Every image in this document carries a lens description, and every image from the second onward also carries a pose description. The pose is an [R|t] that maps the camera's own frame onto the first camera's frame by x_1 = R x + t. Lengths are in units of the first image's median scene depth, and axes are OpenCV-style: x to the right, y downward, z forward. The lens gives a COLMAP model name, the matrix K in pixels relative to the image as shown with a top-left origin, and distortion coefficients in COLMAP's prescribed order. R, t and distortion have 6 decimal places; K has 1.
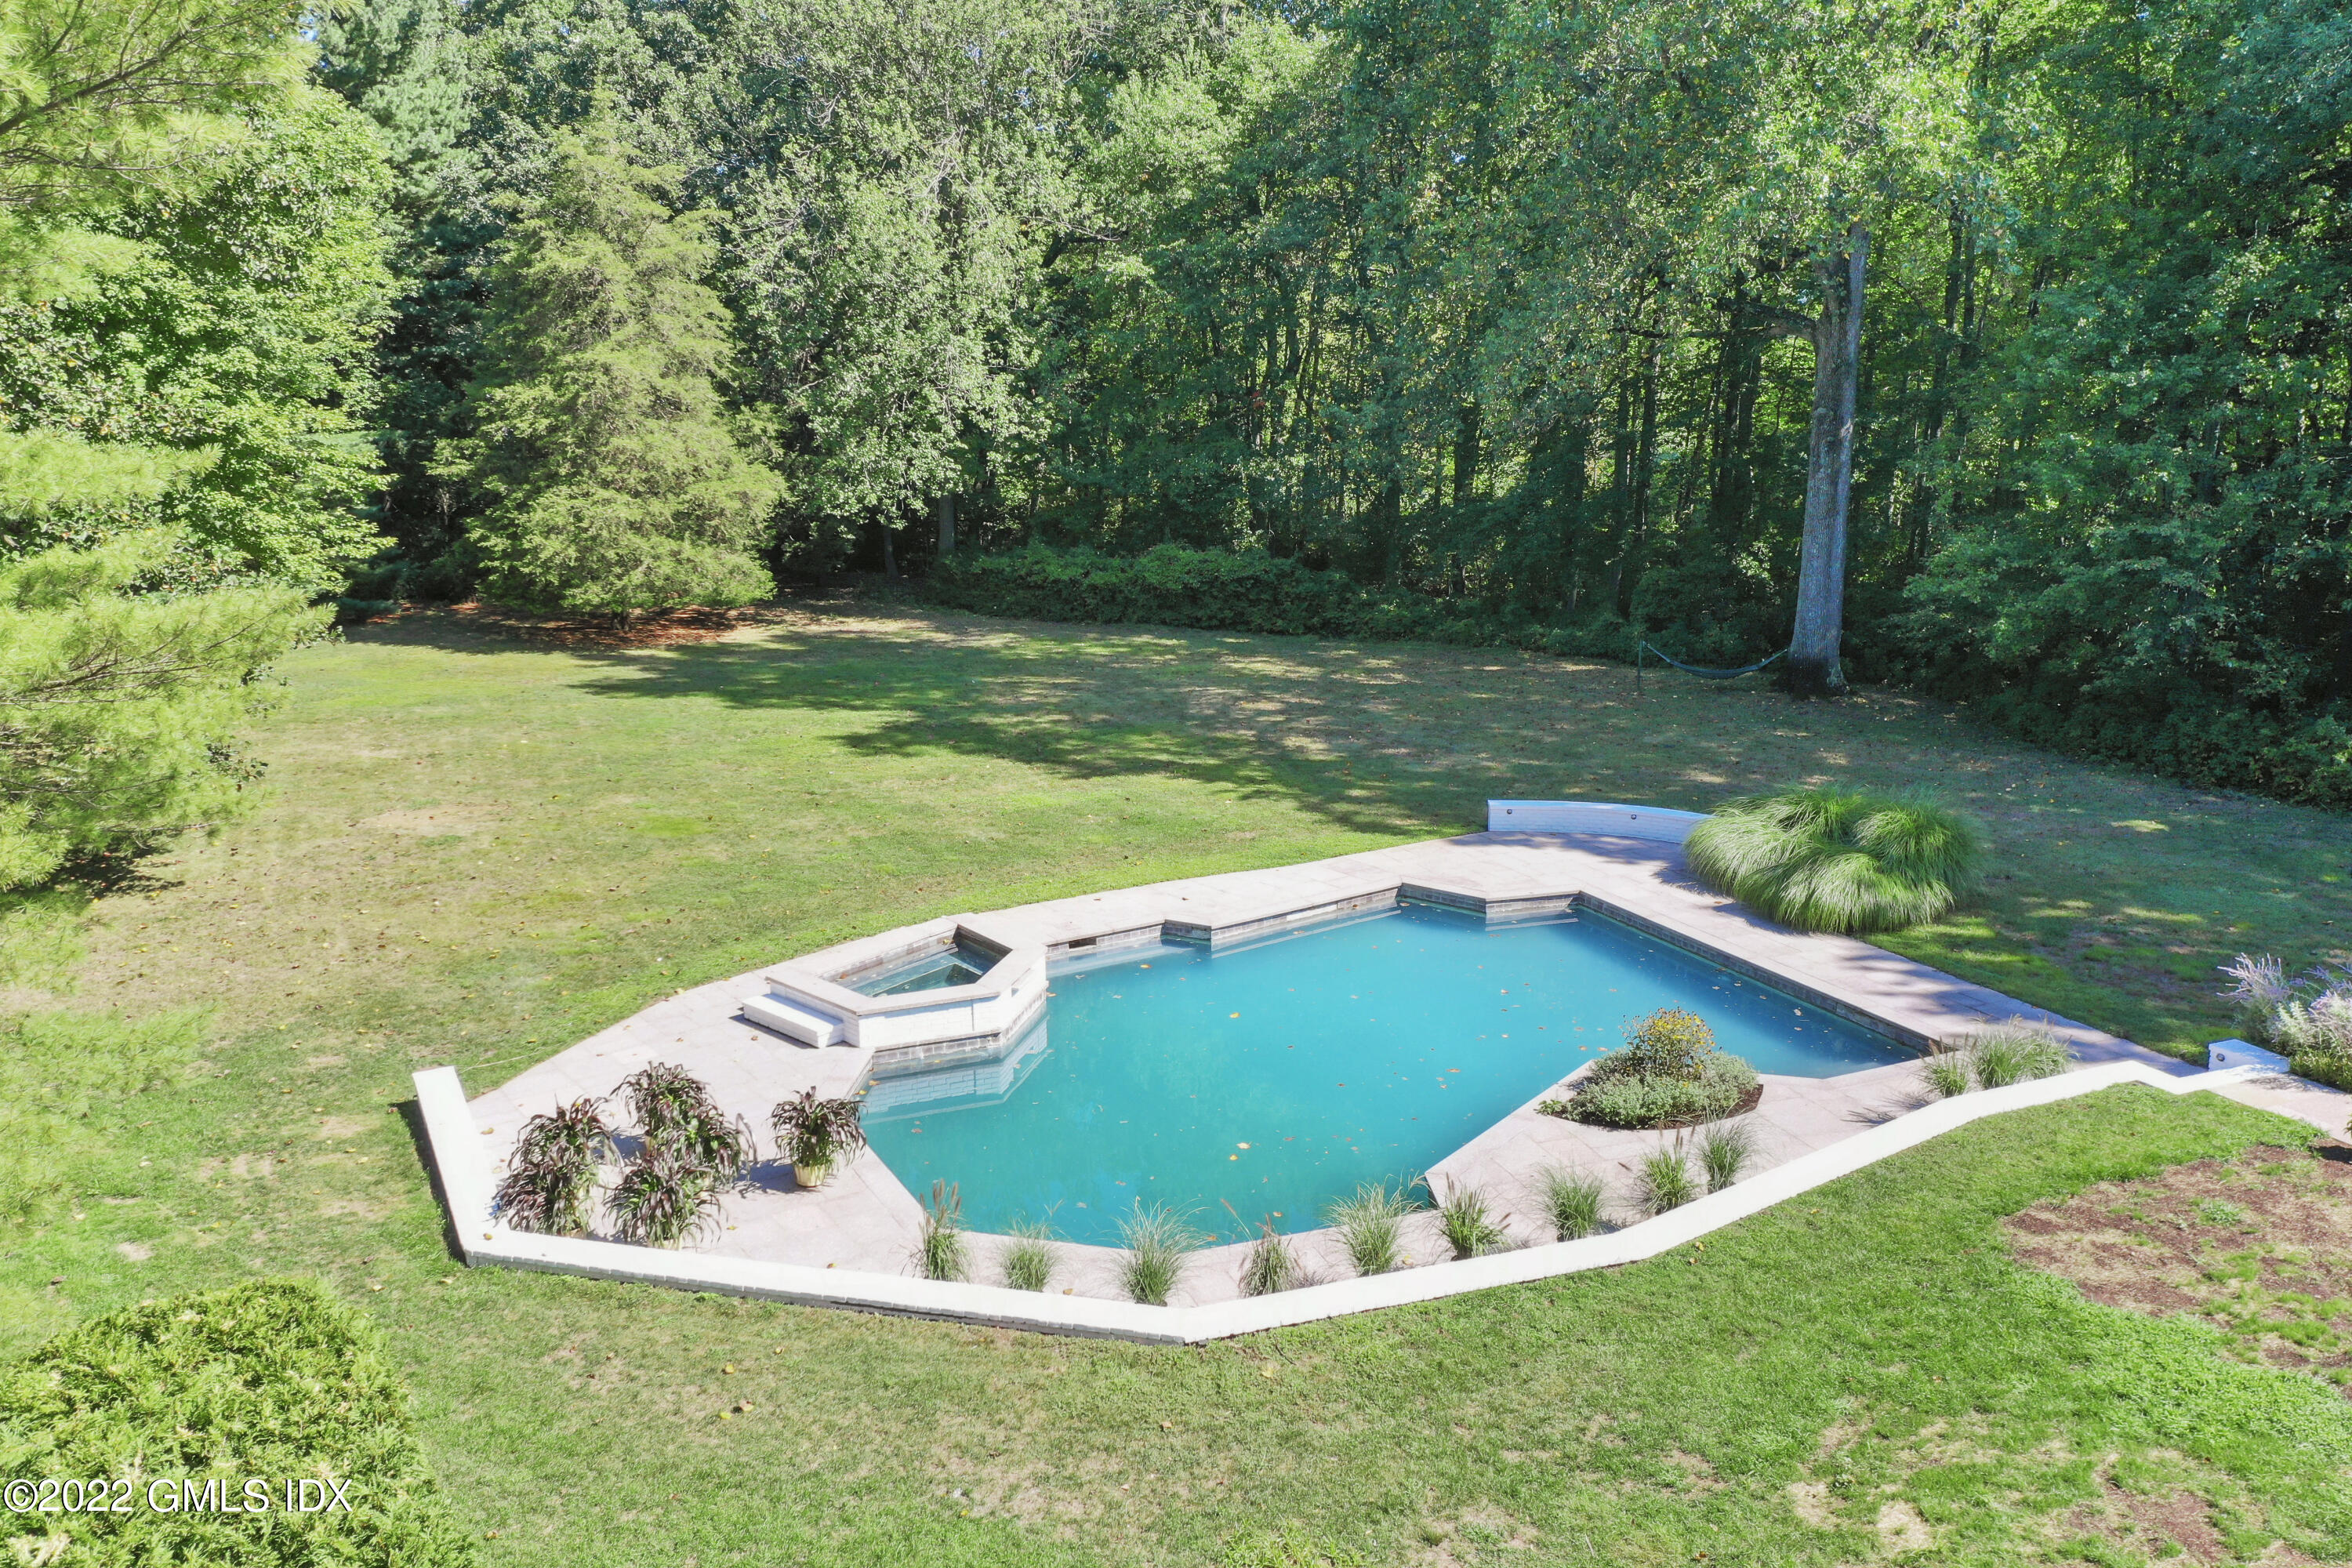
lens RADIAL K [[1894.8, 0, 1176.0], [0, 1894.8, 784.0], [0, 0, 1]] dist [0.001491, -0.000504]
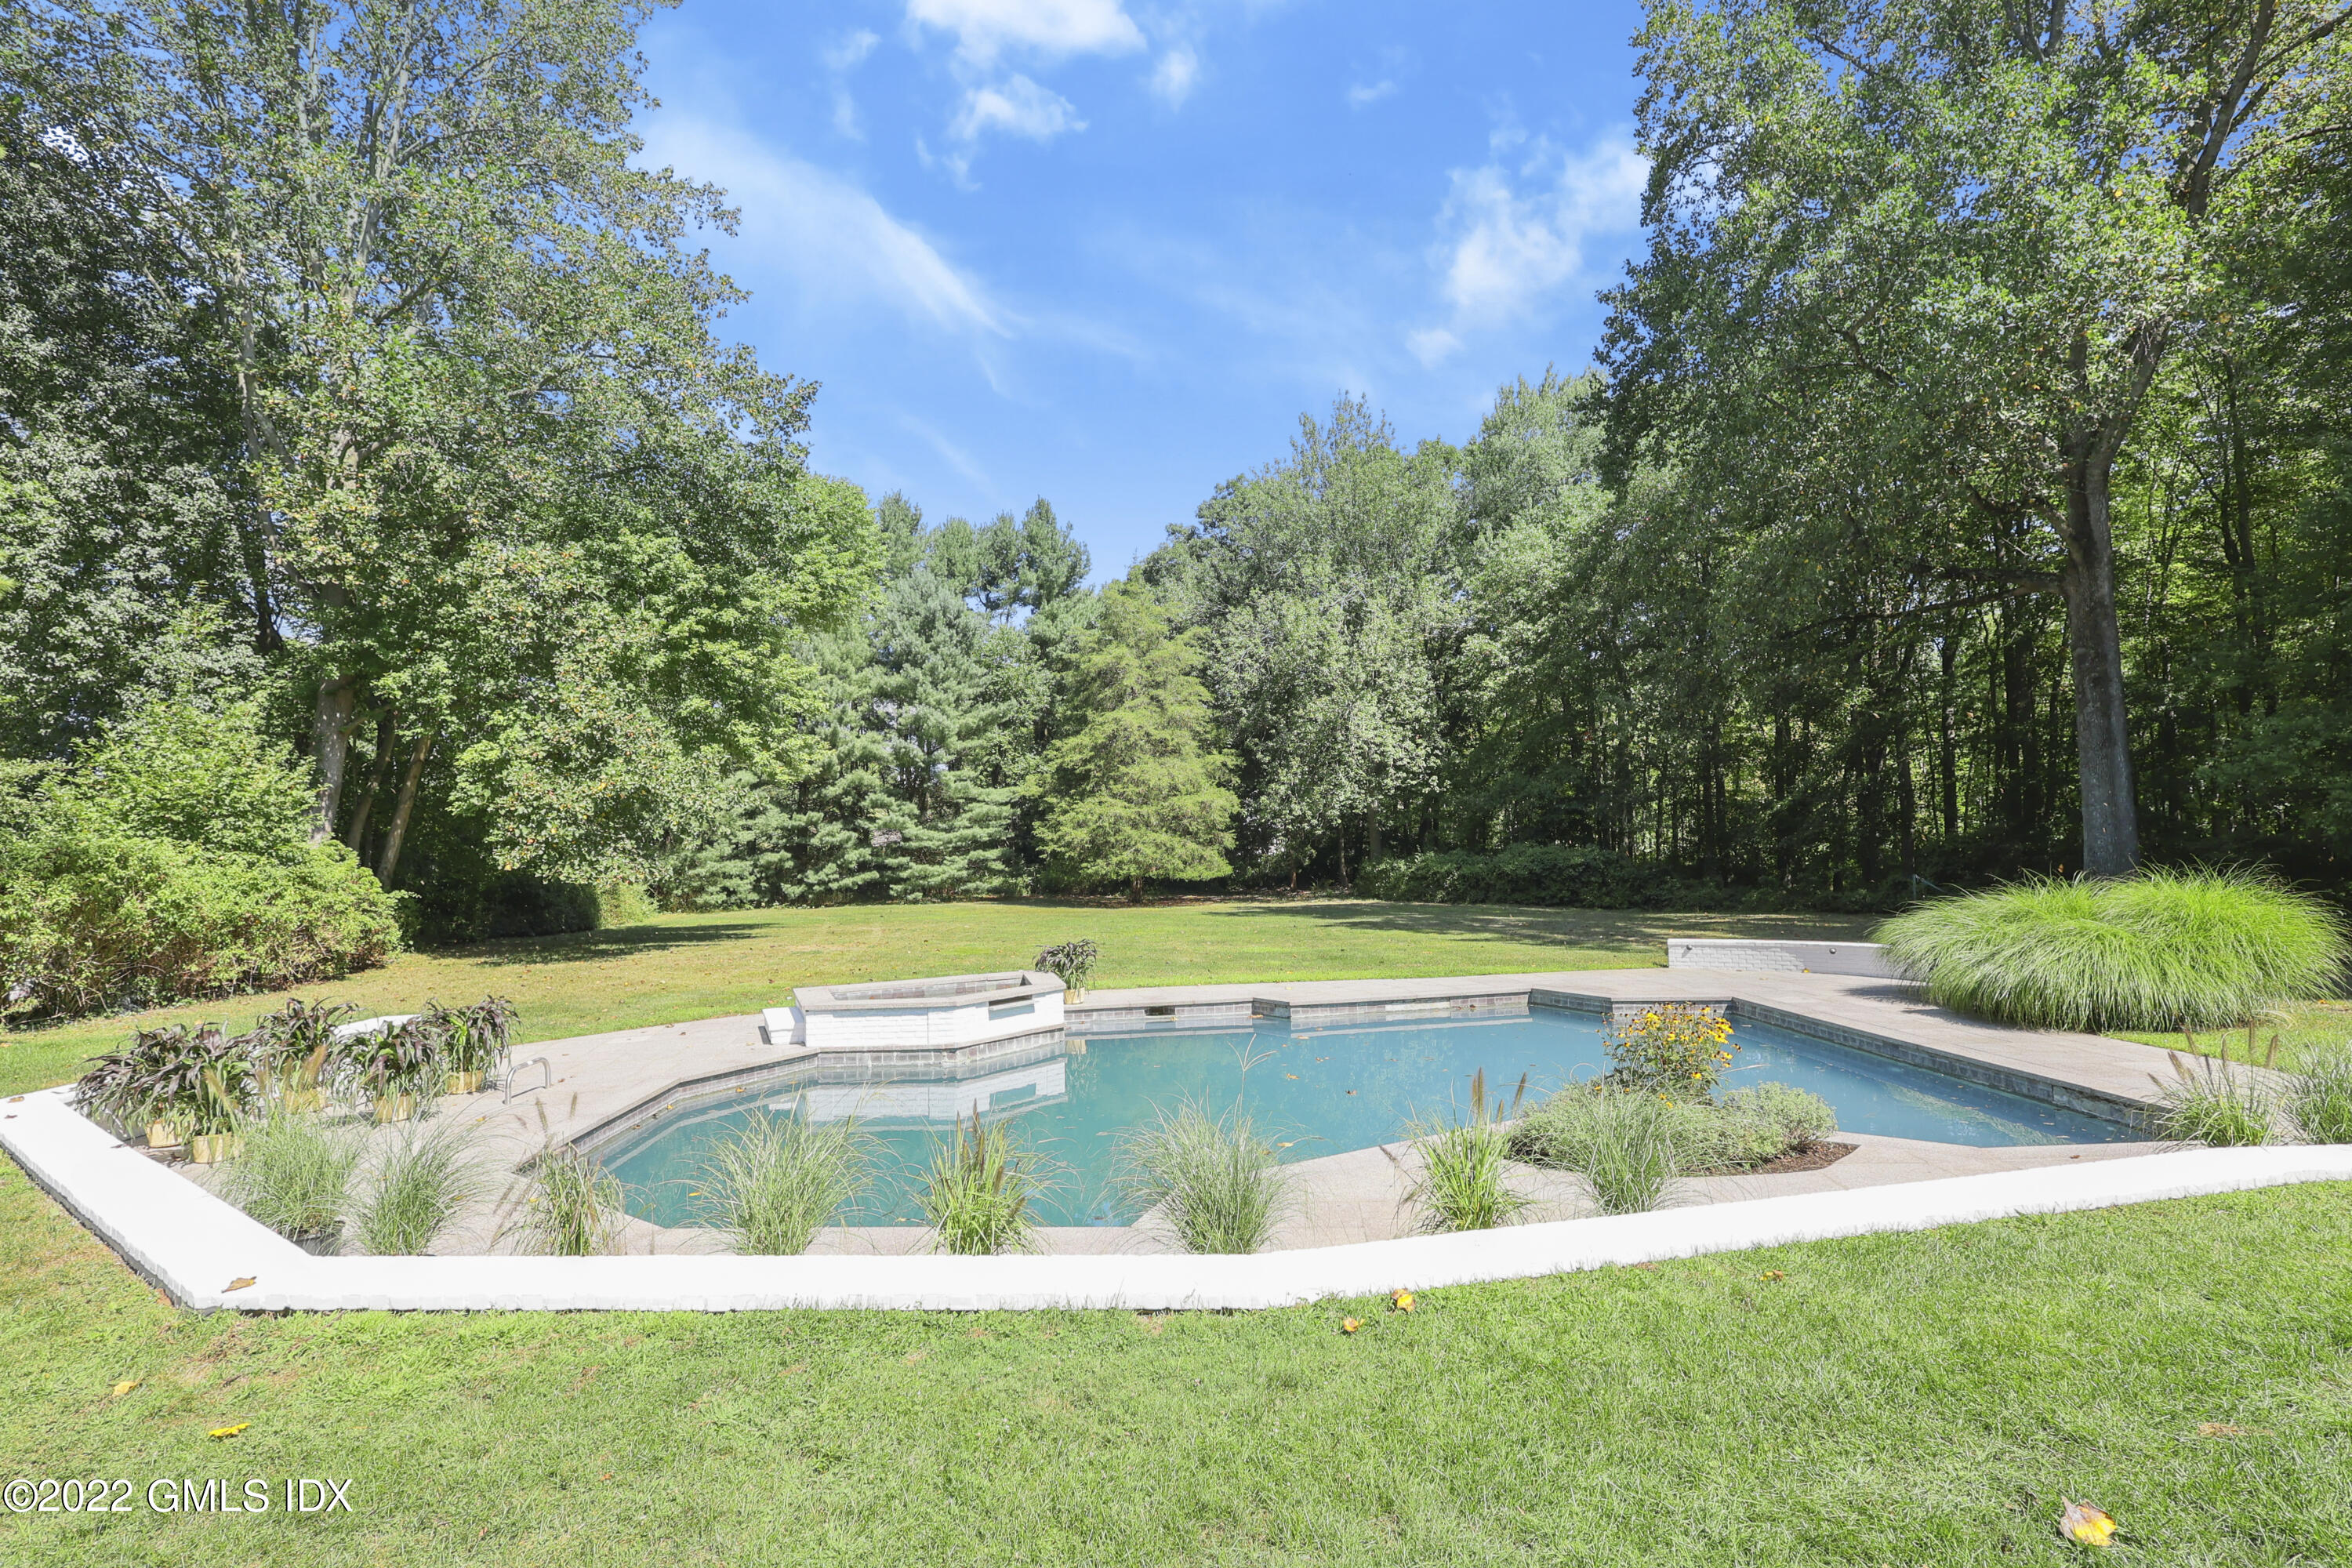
lens RADIAL K [[1102.7, 0, 1176.0], [0, 1102.7, 784.0], [0, 0, 1]] dist [0.001668, 0.000065]
pose [[0.912835, -0.043998, -0.405951, 0.101117], [-0.072636, 0.960825, -0.267468, 0.064150], [0.401816, 0.273641, 0.873879, 0.242940]]
